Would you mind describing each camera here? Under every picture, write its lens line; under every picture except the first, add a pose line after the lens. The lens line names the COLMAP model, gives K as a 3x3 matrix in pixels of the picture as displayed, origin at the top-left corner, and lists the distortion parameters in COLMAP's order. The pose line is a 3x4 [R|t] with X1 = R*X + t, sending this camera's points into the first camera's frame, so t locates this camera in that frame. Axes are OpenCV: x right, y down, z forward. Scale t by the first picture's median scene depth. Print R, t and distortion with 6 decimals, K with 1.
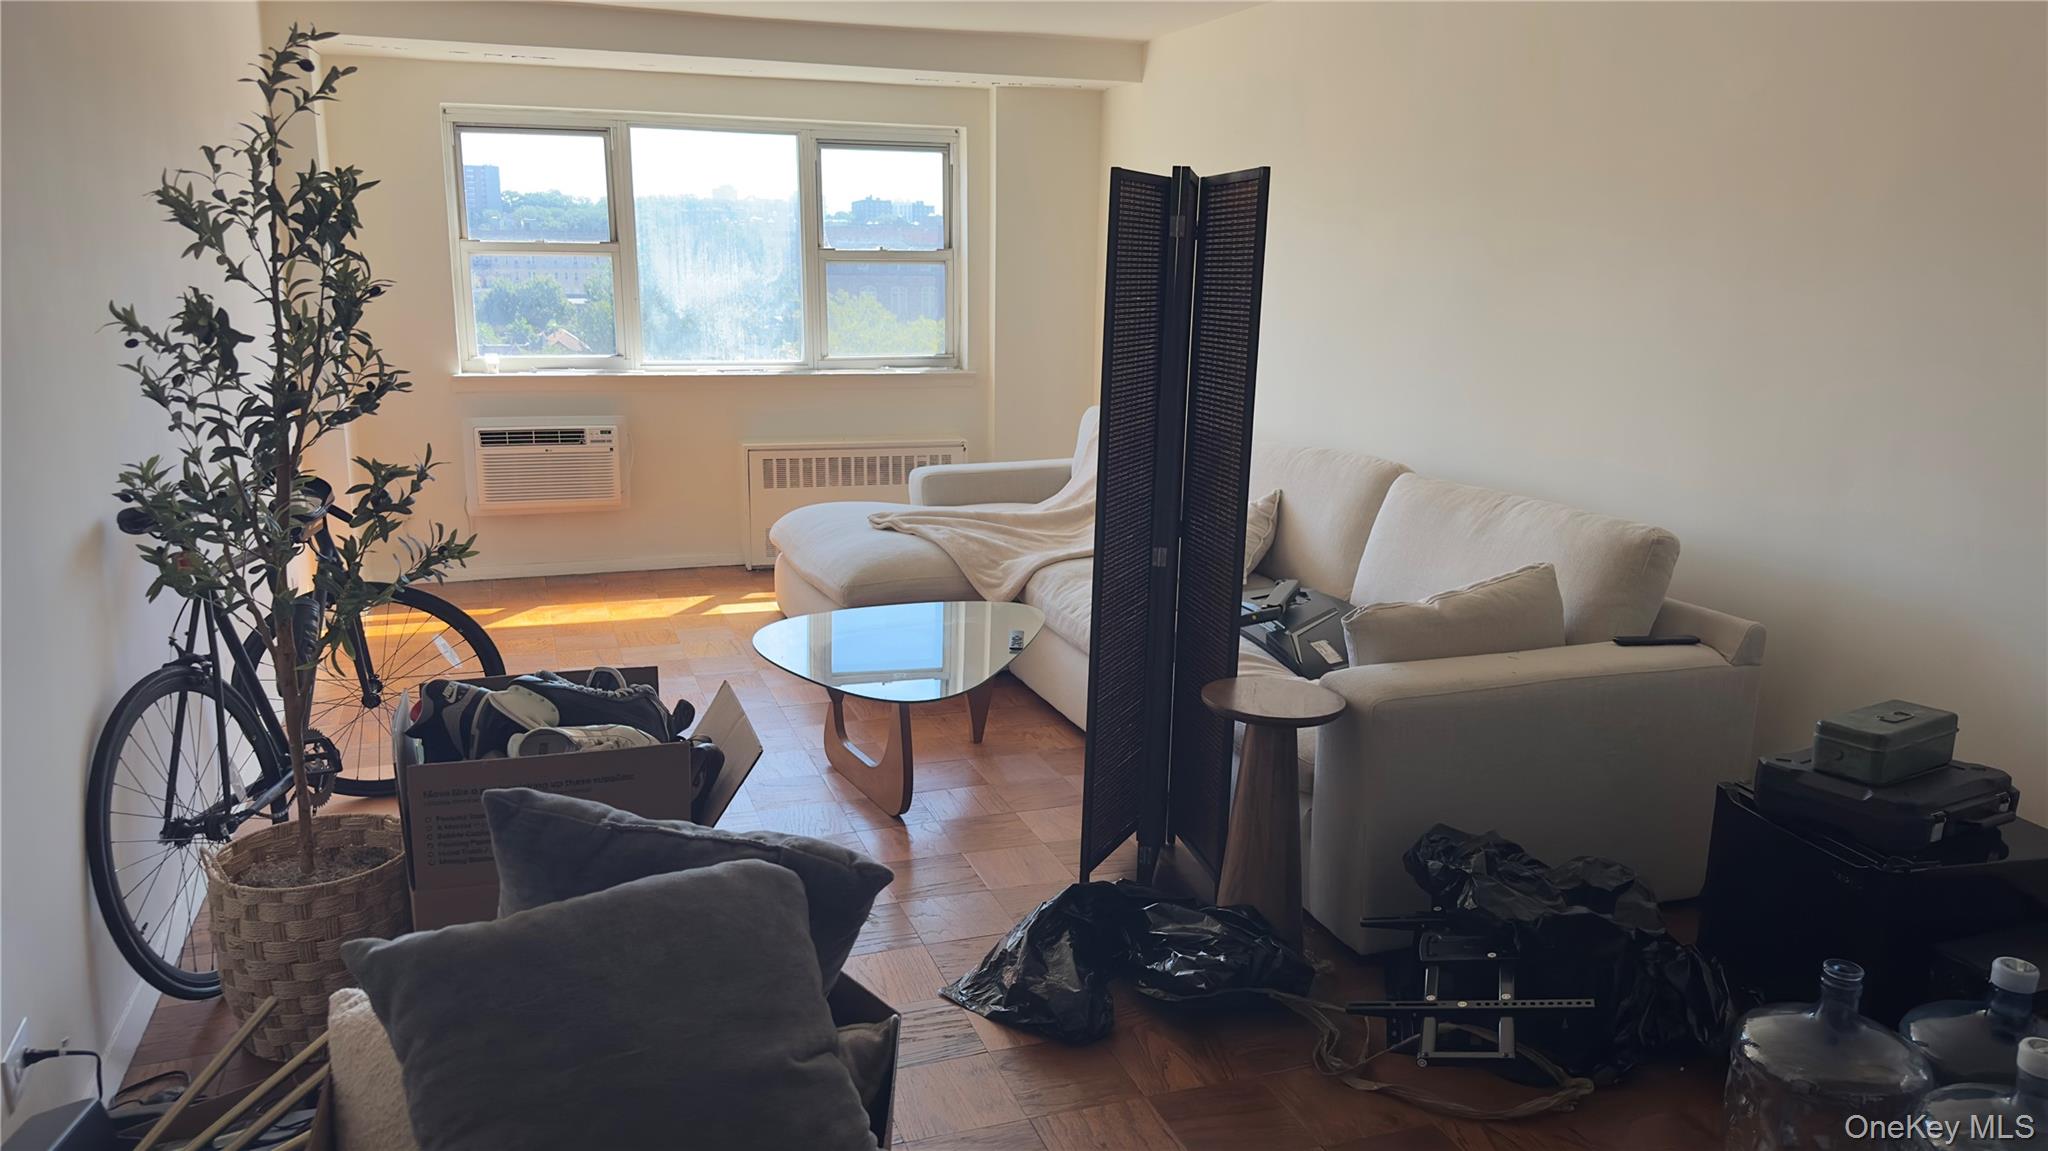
lens RADIAL K [[1458.8, 0, 1023.8], [0, 1458.8, 597.6], [0, 0, 1]] dist [0.087757, -0.077656]
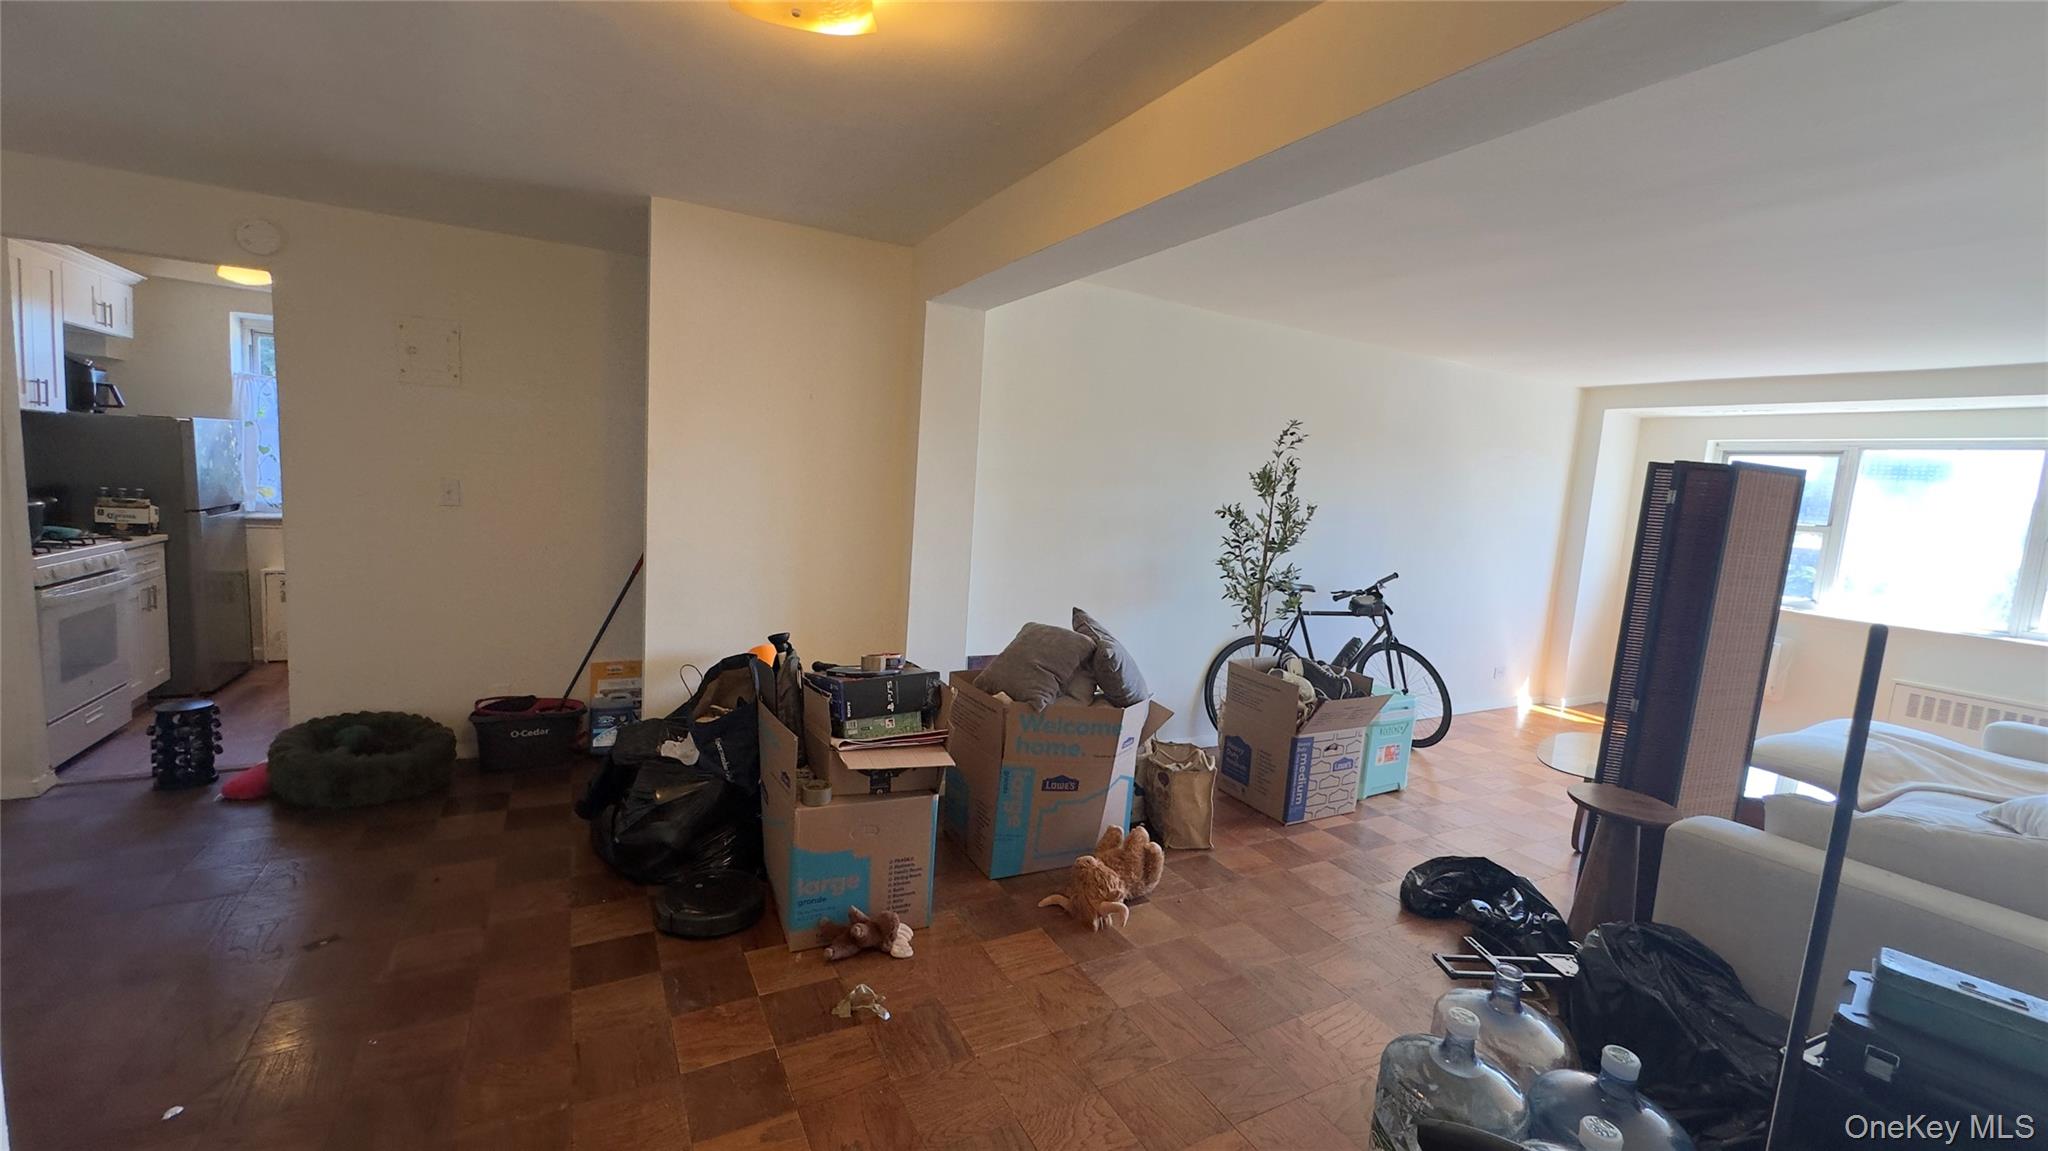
lens RADIAL K [[825.8, 0, 1024.0], [0, 825.8, 575.5], [0, 0, 1]] dist [-0.001033, -0.000135]
pose [[0.251126, 0.113173, -0.961316, 0.350064], [-0.276585, 0.960124, 0.040780, -0.010591], [0.927597, 0.255645, 0.272414, 0.068043]]
